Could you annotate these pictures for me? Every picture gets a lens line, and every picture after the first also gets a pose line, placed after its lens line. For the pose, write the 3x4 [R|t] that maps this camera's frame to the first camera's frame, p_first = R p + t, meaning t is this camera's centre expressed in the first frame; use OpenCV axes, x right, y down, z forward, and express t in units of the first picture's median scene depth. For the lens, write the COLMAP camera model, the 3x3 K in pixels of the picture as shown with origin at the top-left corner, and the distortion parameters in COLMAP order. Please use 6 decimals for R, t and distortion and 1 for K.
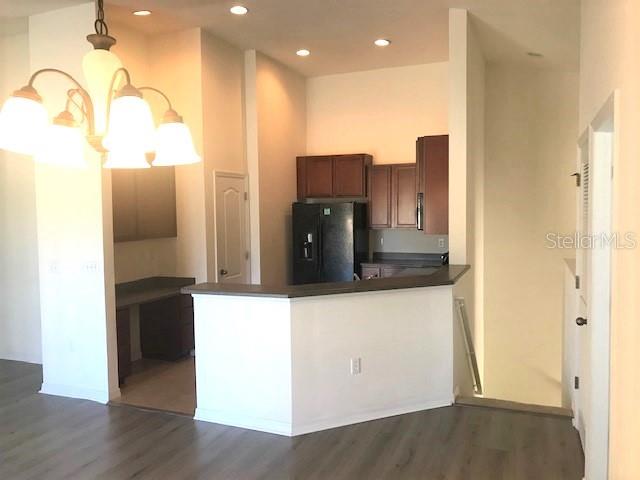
lens RADIAL K [[531.9, 0, 318.6], [0, 531.9, 236.7], [0, 0, 1]] dist [0.023975, -0.006262]
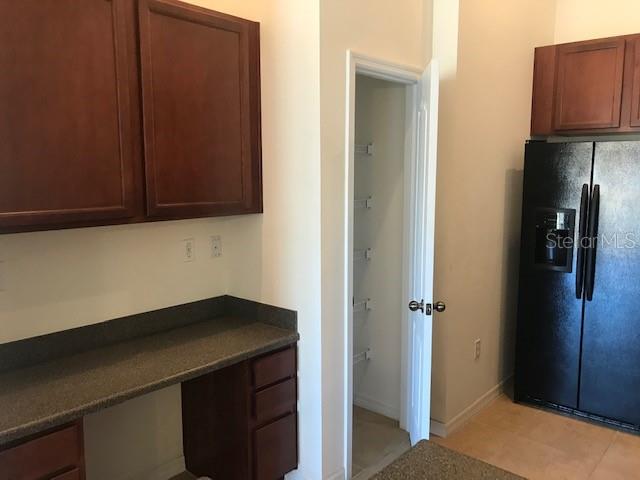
lens RADIAL K [[531.9, 0, 318.6], [0, 531.9, 236.7], [0, 0, 1]] dist [0.023975, -0.006262]
pose [[0.949642, 0.054241, -0.308608, -0.101341], [-0.031148, 0.996366, 0.079273, -0.017988], [0.311786, -0.065669, 0.947880, 0.688042]]
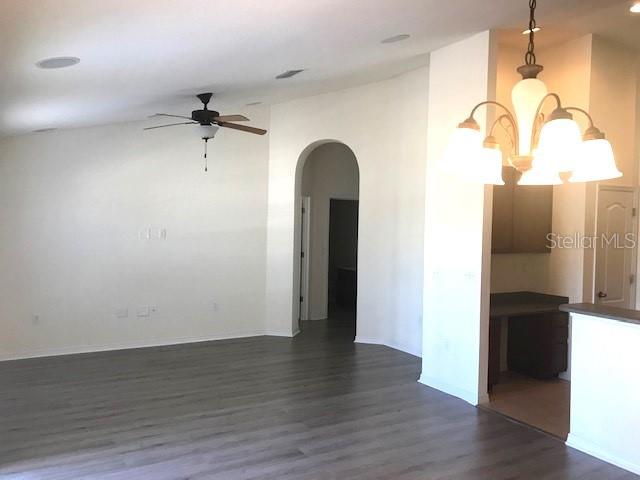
lens RADIAL K [[531.9, 0, 318.6], [0, 531.9, 236.7], [0, 0, 1]] dist [0.023975, -0.006262]
pose [[0.797079, 0.048429, -0.601930, -0.024453], [-0.063861, 0.997950, -0.004273, 0.003090], [0.600489, 0.041846, 0.798537, -0.043890]]
